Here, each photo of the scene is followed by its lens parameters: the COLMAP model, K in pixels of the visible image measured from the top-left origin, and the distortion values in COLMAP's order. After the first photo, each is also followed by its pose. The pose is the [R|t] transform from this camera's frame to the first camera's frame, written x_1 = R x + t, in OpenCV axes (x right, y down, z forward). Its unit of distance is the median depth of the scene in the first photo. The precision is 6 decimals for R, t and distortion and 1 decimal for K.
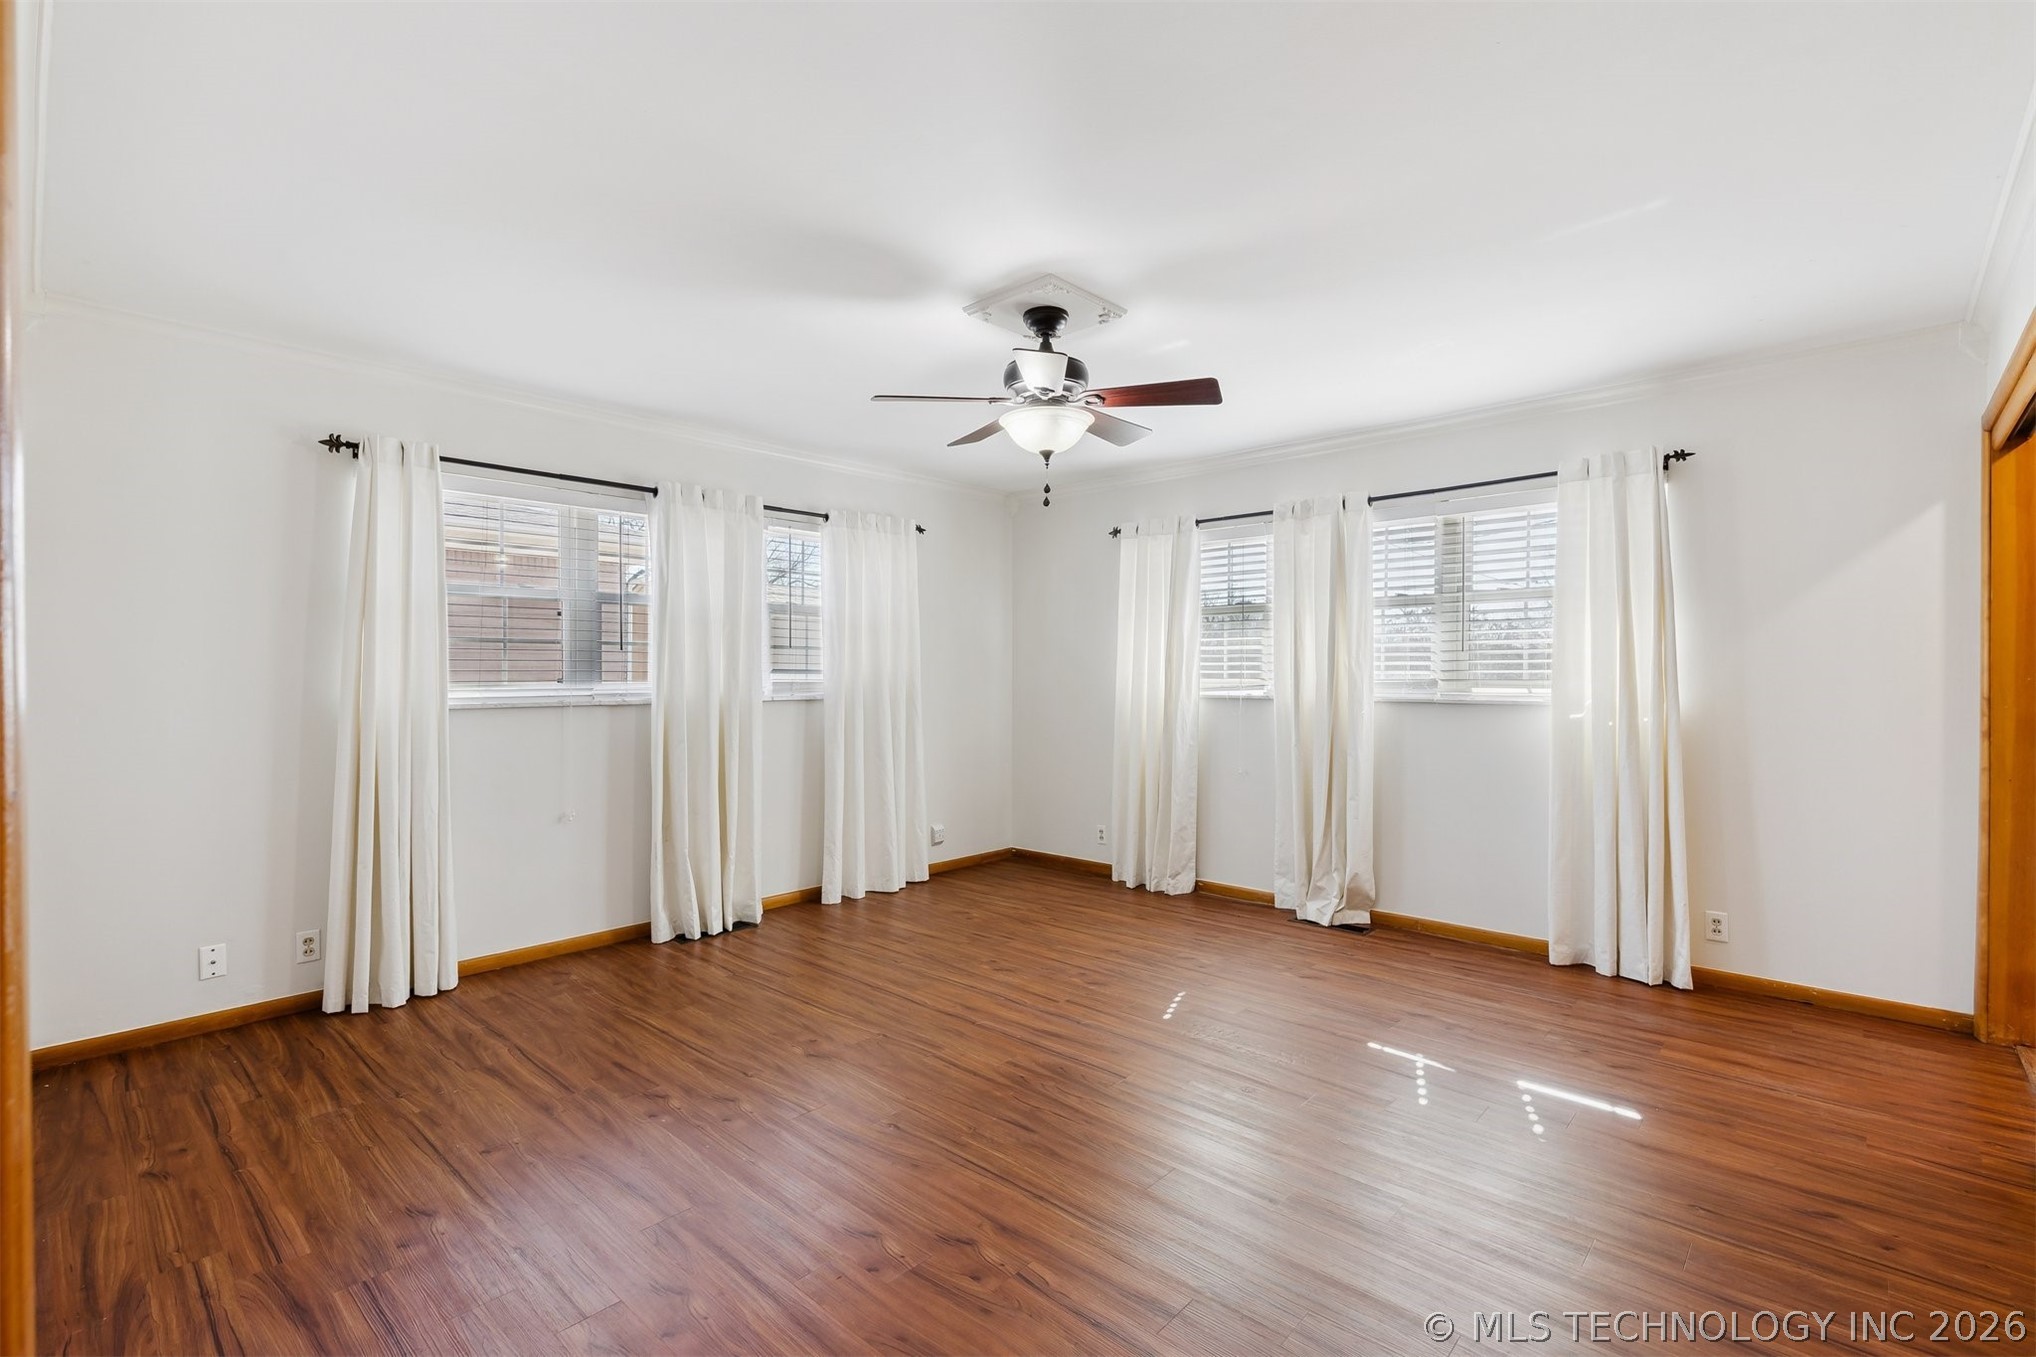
lens RADIAL K [[915.9, 0, 1020.0], [0, 915.9, 675.0], [0, 0, 1]] dist [0.007456, -0.000523]
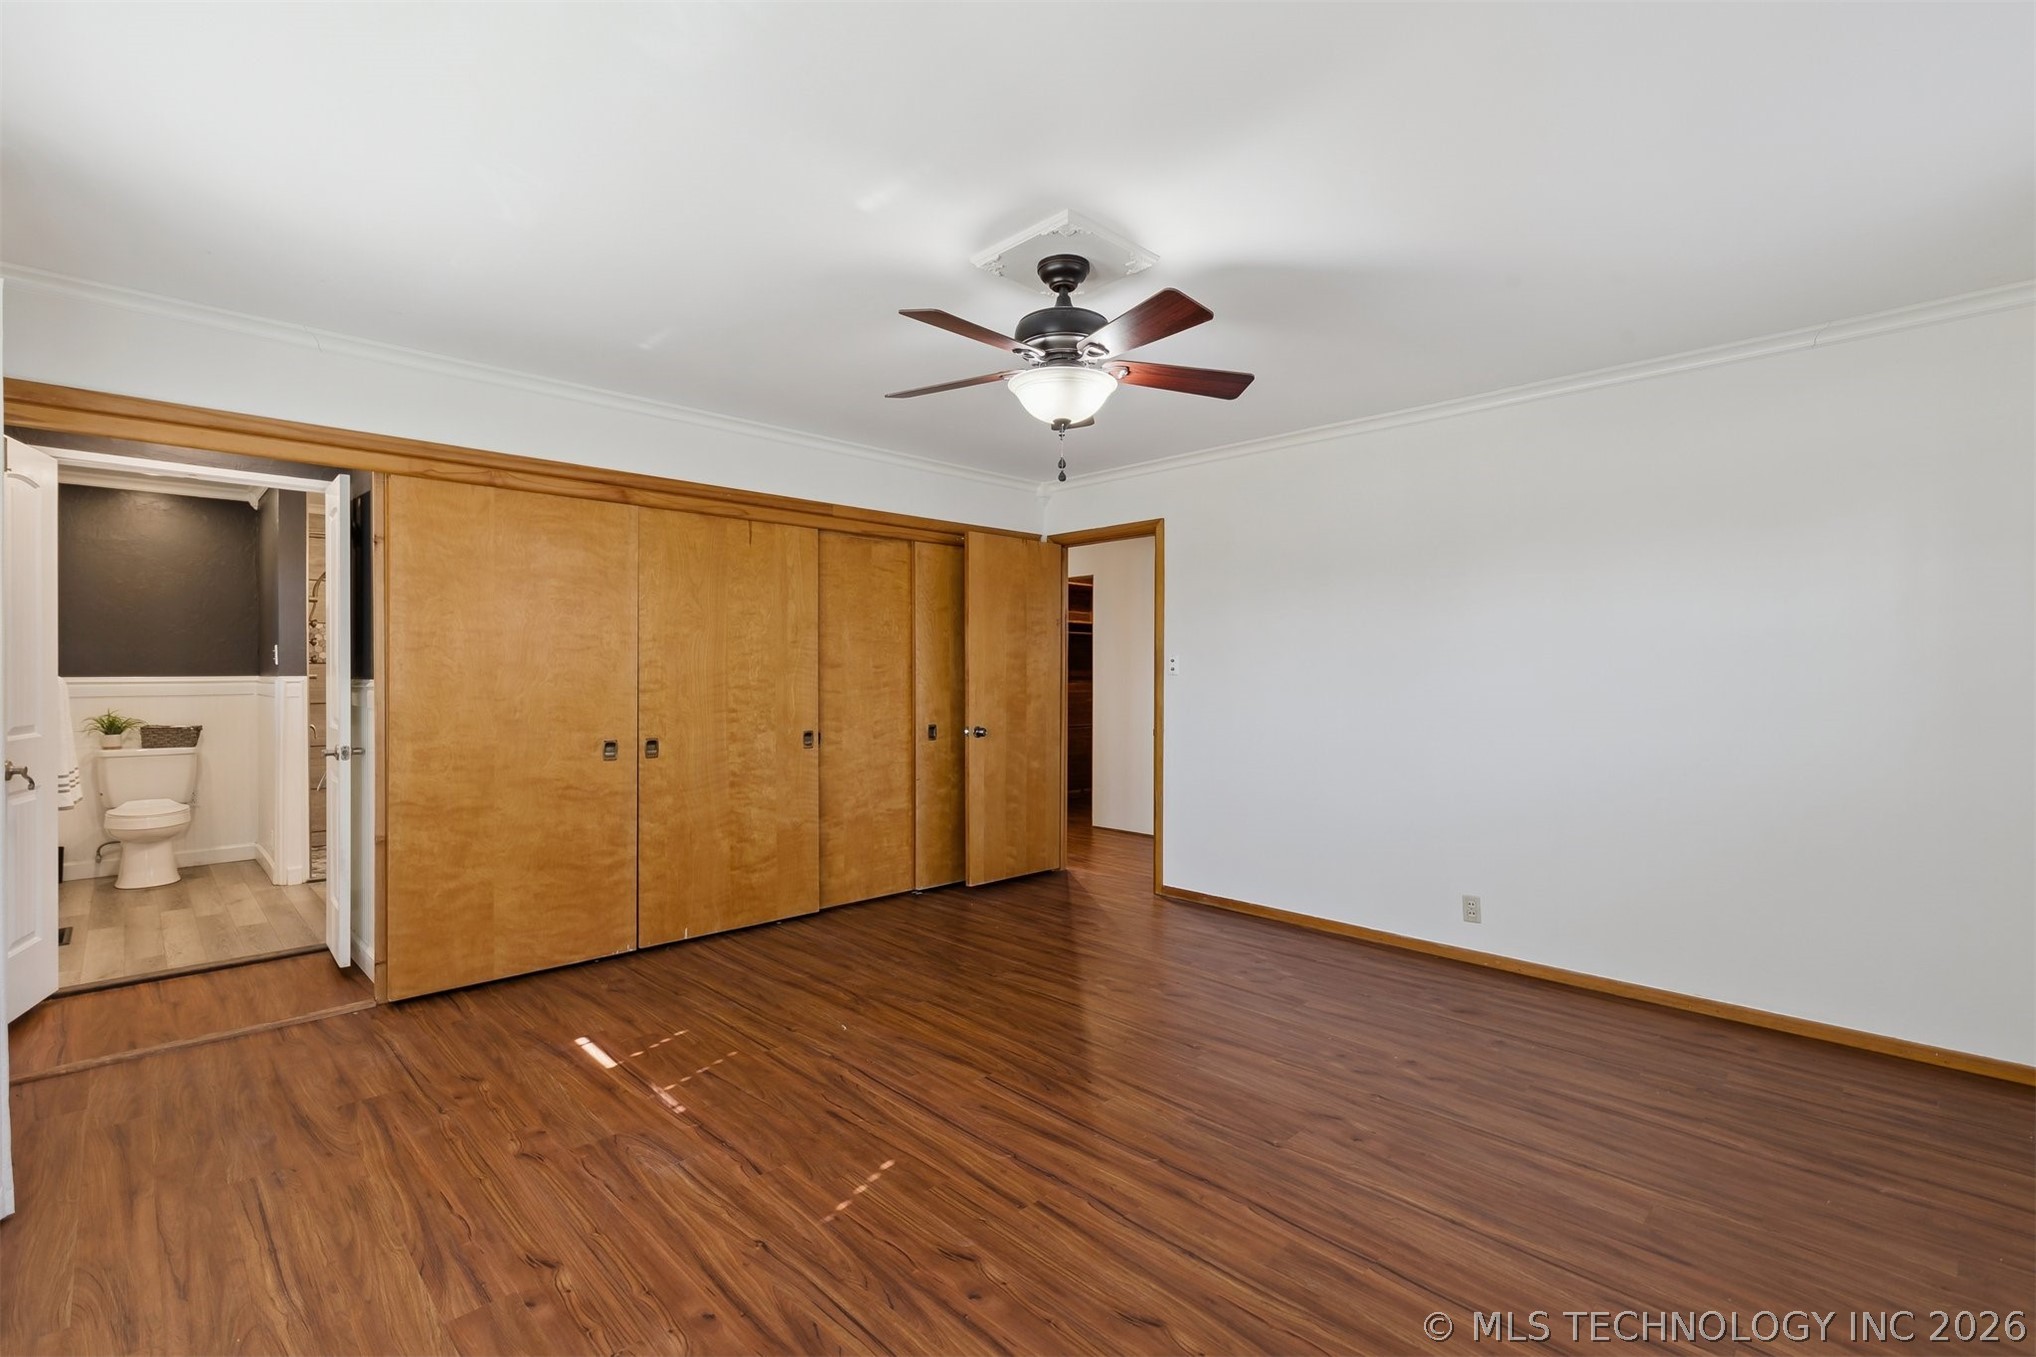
lens RADIAL K [[915.9, 0, 1020.0], [0, 915.9, 675.0], [0, 0, 1]] dist [0.007456, -0.000523]
pose [[-0.998745, -0.000723, 0.050083, 0.019741], [-0.000233, 0.999952, 0.009780, -0.007281], [-0.050088, 0.009756, -0.998697, 1.440158]]
